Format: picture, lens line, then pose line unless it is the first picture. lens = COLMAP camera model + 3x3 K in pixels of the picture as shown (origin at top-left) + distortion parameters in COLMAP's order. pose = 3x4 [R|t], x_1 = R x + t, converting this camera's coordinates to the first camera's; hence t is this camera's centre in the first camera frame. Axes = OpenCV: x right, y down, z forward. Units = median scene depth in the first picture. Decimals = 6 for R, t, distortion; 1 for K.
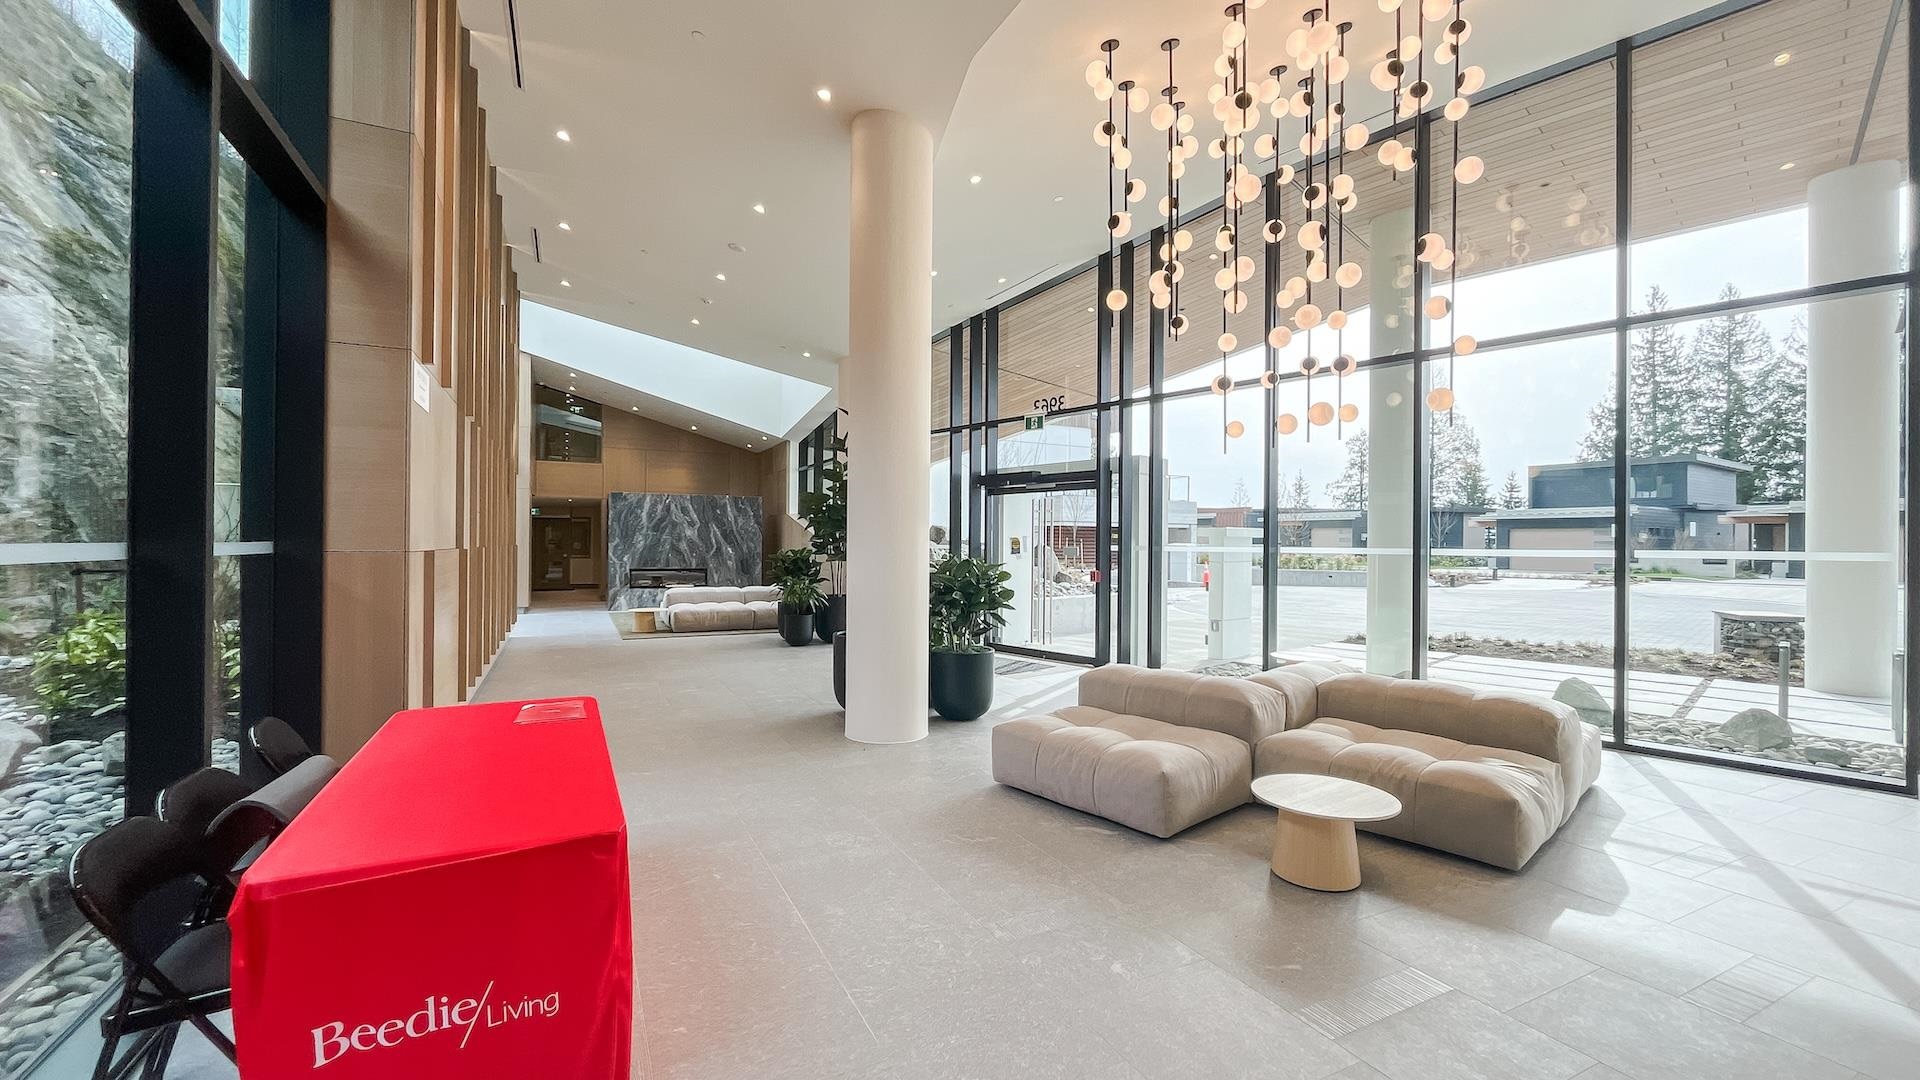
lens RADIAL K [[788.5, 0, 968.1], [0, 788.5, 543.3], [0, 0, 1]] dist [0.001781, -0.000317]
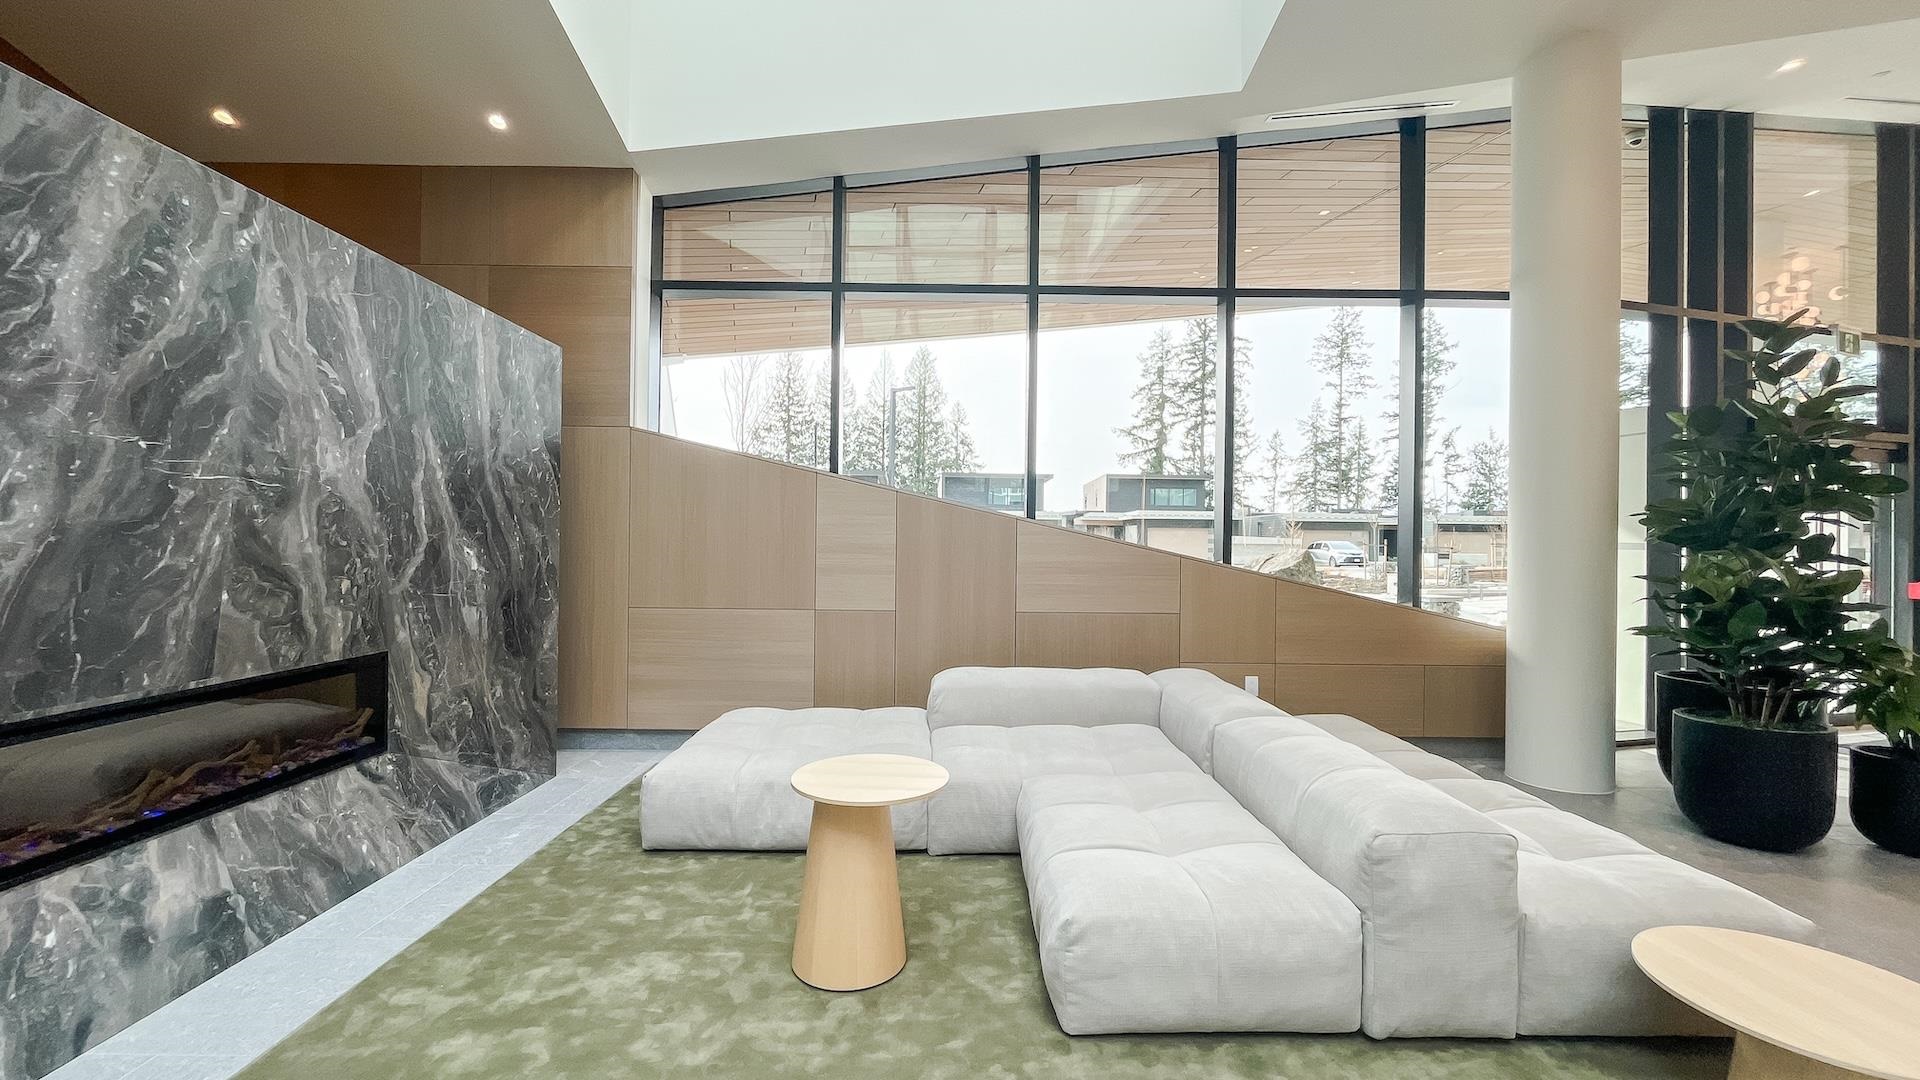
lens RADIAL K [[788.5, 0, 965.0], [0, 788.5, 546.3], [0, 0, 1]] dist [0.001781, -0.000317]
pose [[0.442340, -0.000720, 0.896847, -0.452679], [-0.008961, 0.999946, 0.005223, 0.003141], [-0.896803, -0.010347, 0.442310, 0.803208]]
